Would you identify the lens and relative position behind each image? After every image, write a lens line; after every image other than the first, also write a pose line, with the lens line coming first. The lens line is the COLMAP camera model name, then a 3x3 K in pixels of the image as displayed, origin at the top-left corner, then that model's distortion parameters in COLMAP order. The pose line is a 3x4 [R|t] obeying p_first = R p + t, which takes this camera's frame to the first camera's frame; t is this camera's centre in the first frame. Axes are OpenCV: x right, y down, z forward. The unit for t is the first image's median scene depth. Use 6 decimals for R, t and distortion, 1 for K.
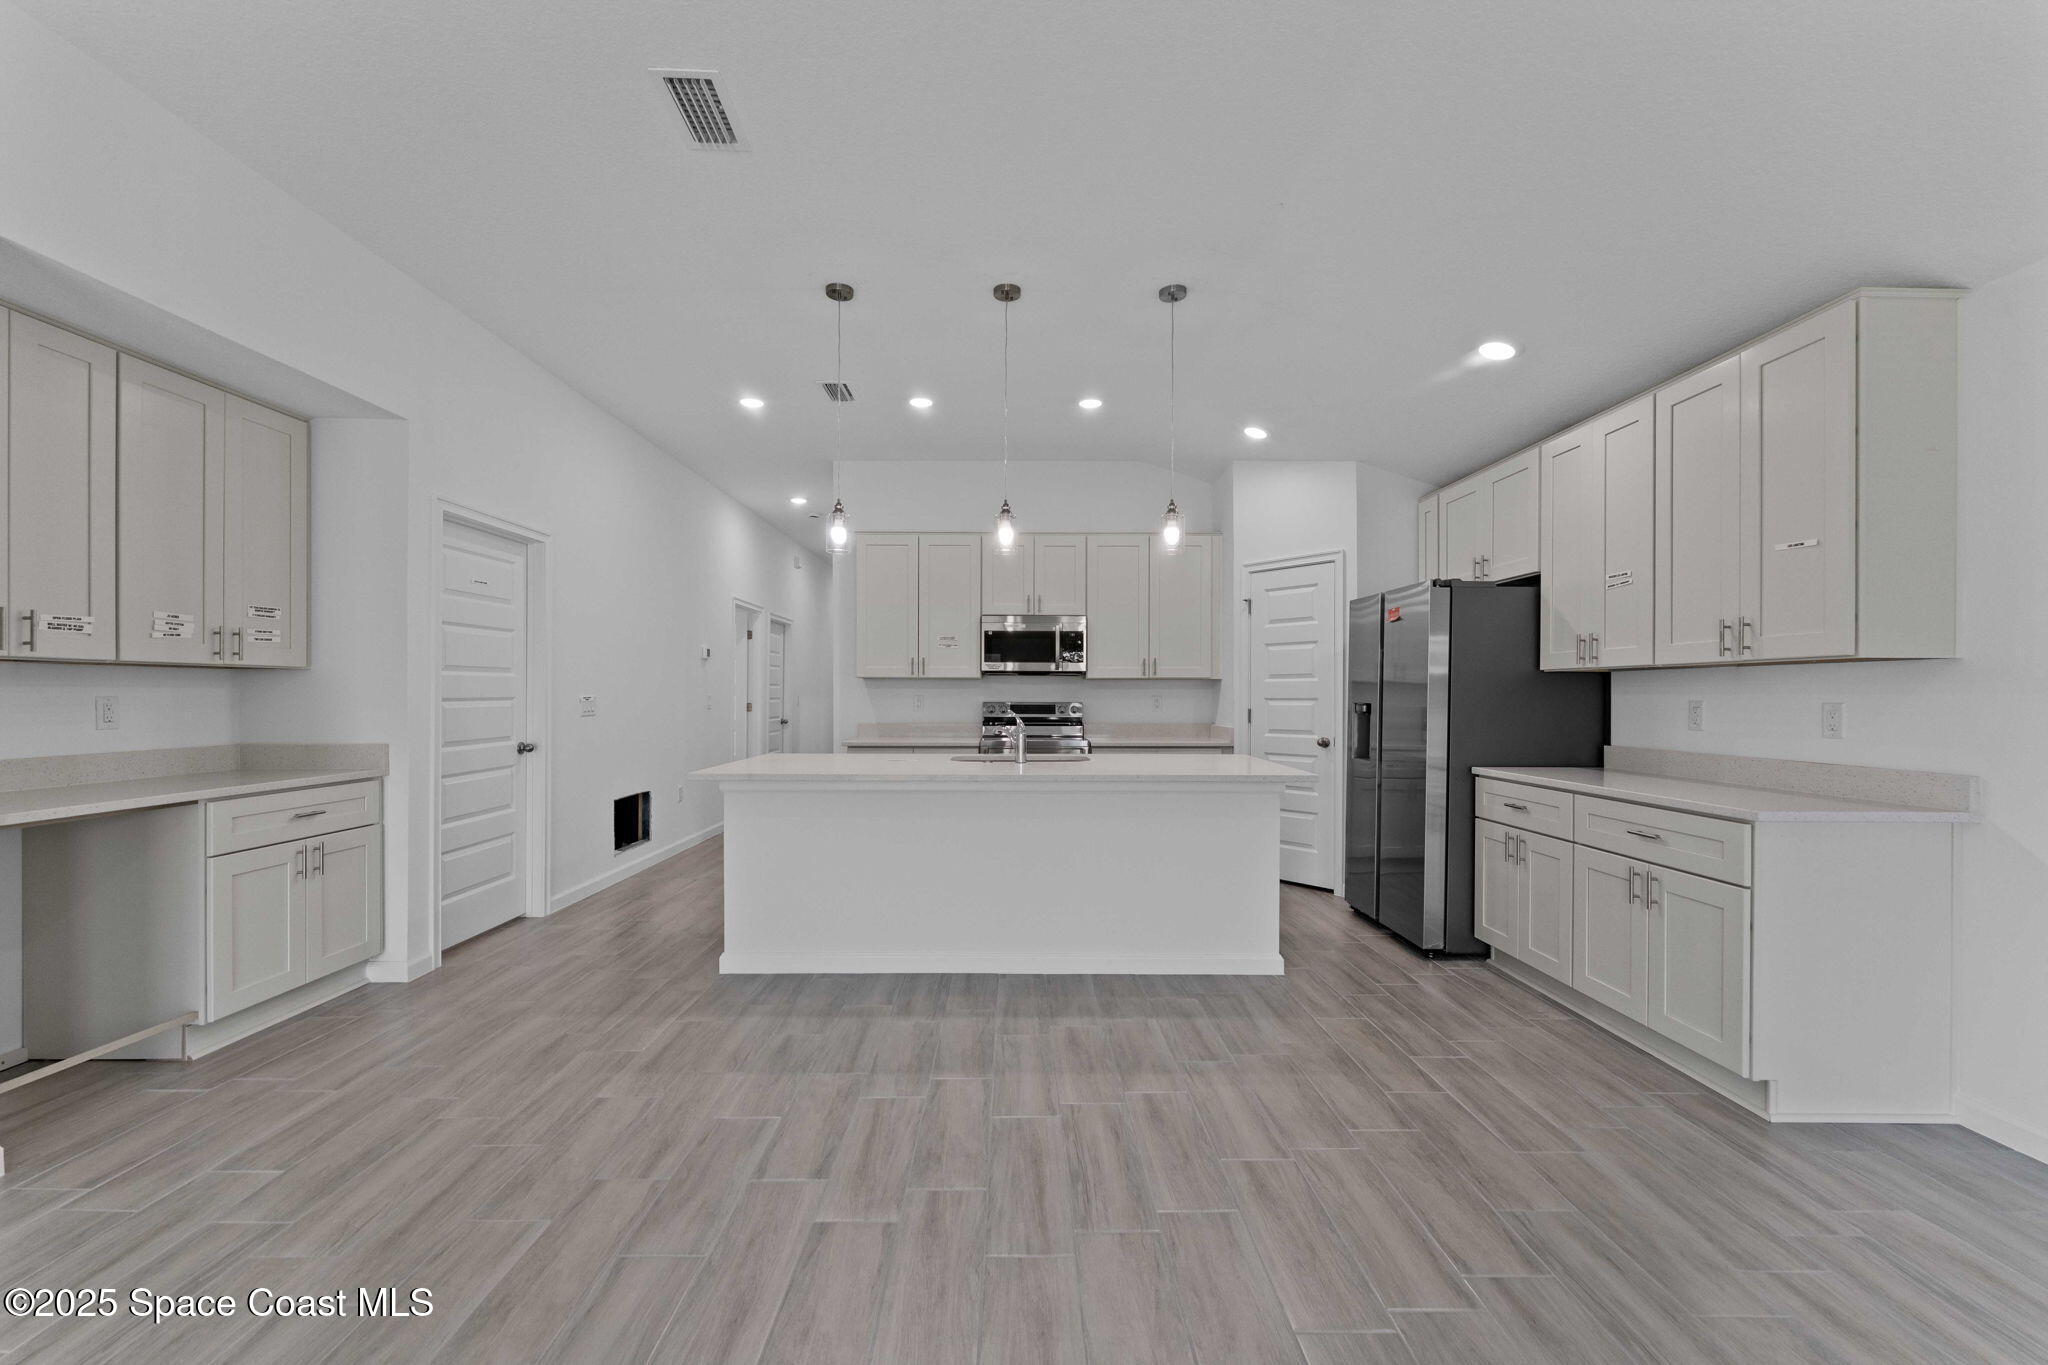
lens RADIAL K [[841.1, 0, 1018.3], [0, 841.1, 695.0], [0, 0, 1]] dist [-0.000335, 0.000021]
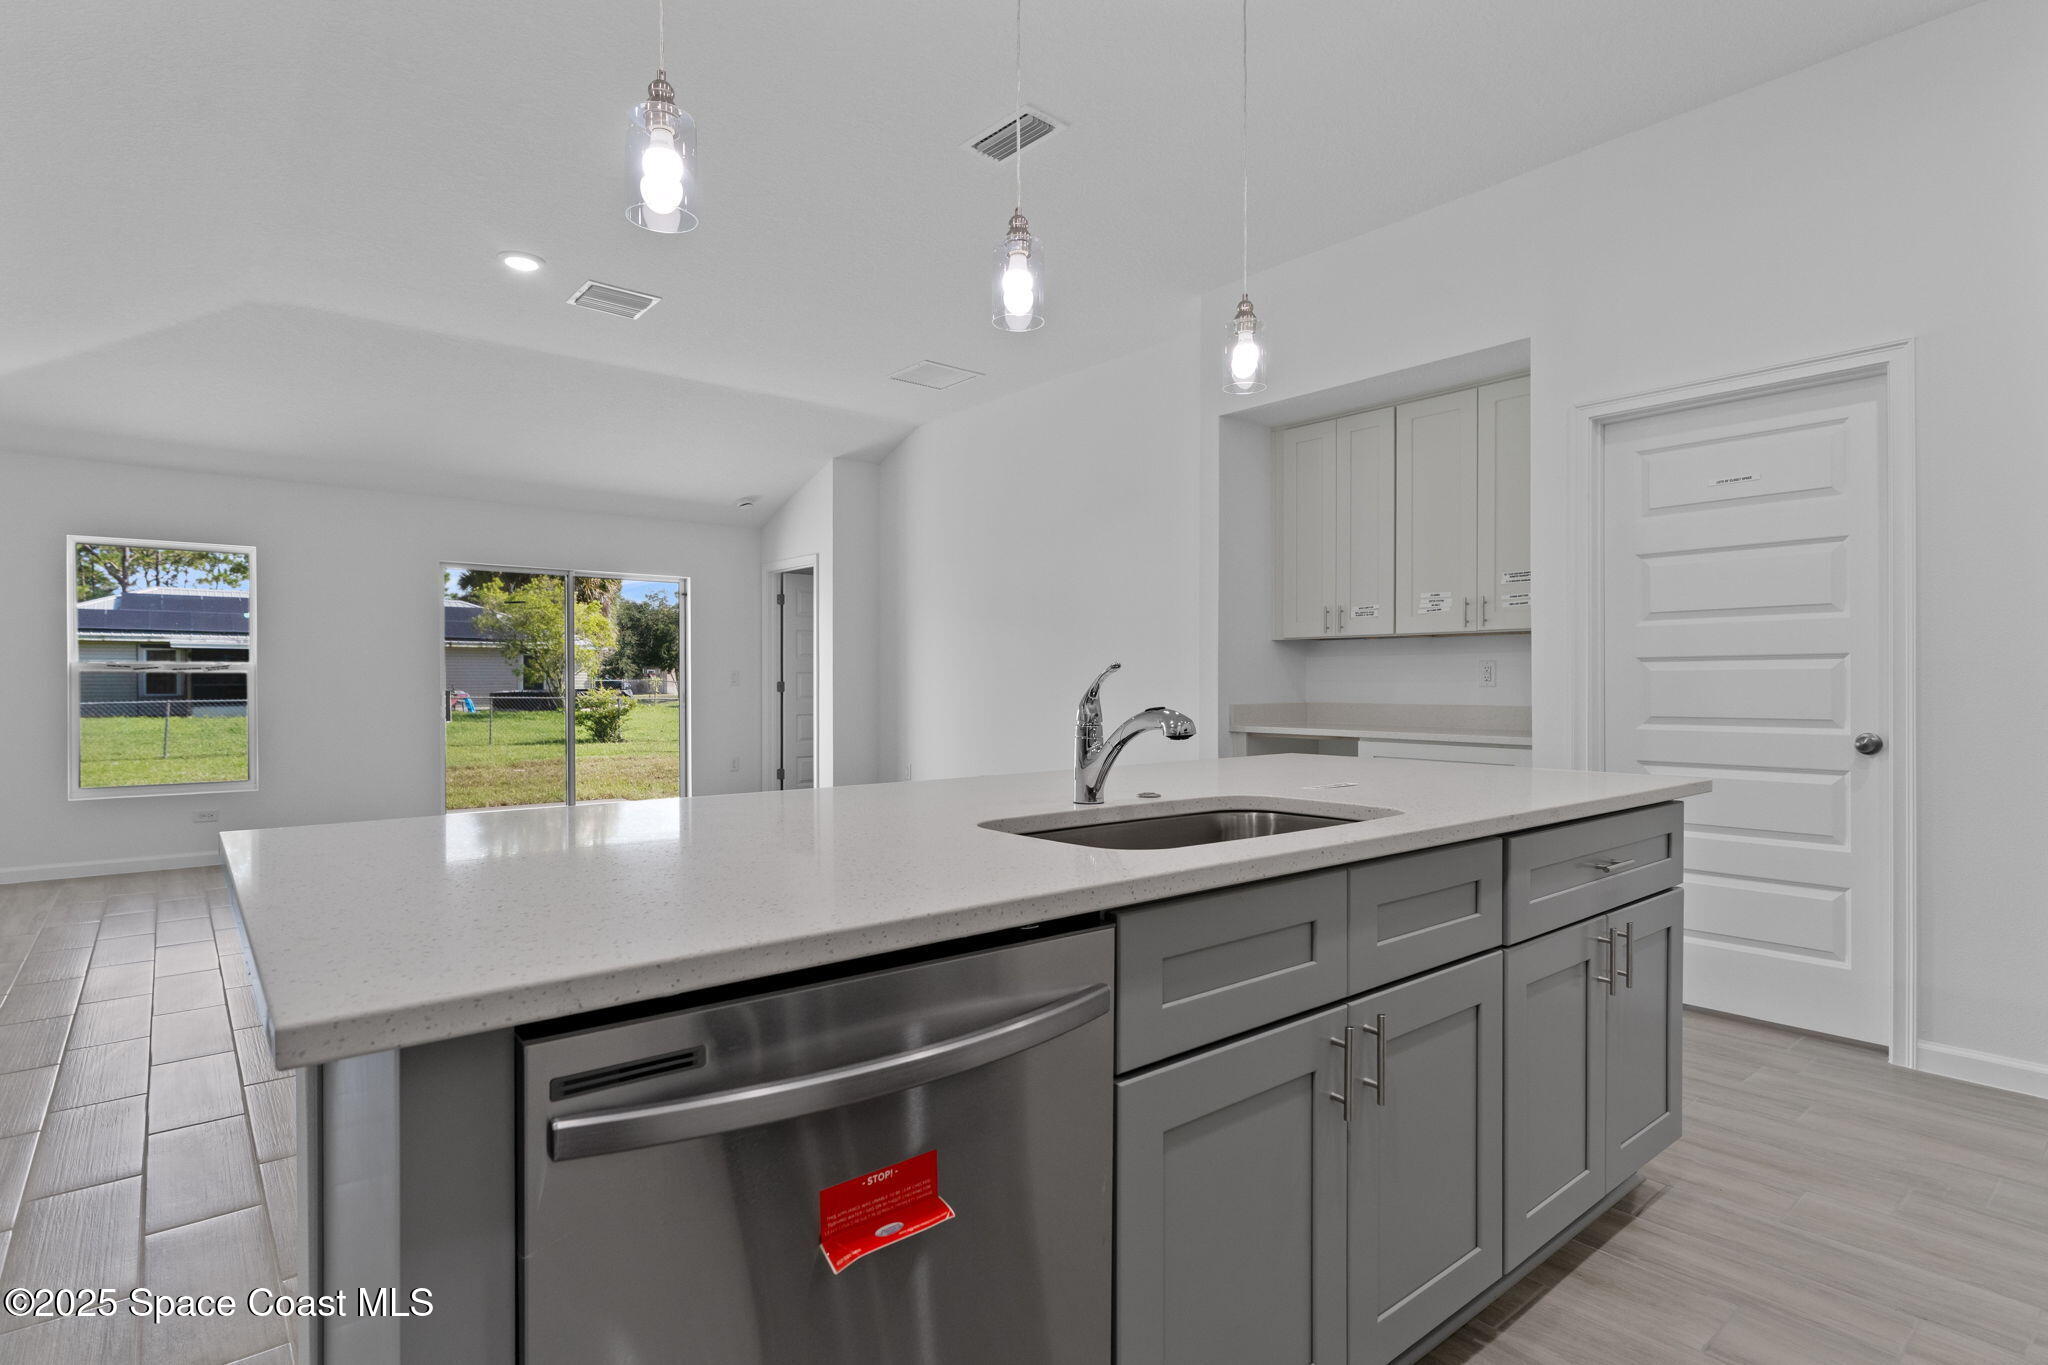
lens RADIAL K [[1030.5, 0, 1024.3], [0, 1030.5, 691.1], [0, 0, 1]] dist [0.001129, 0.000331]
pose [[-0.770013, 0.003603, -0.638019, 0.340196], [-0.002867, 0.999954, 0.009108, 0.028251], [0.638022, 0.008843, -0.769967, 1.423482]]
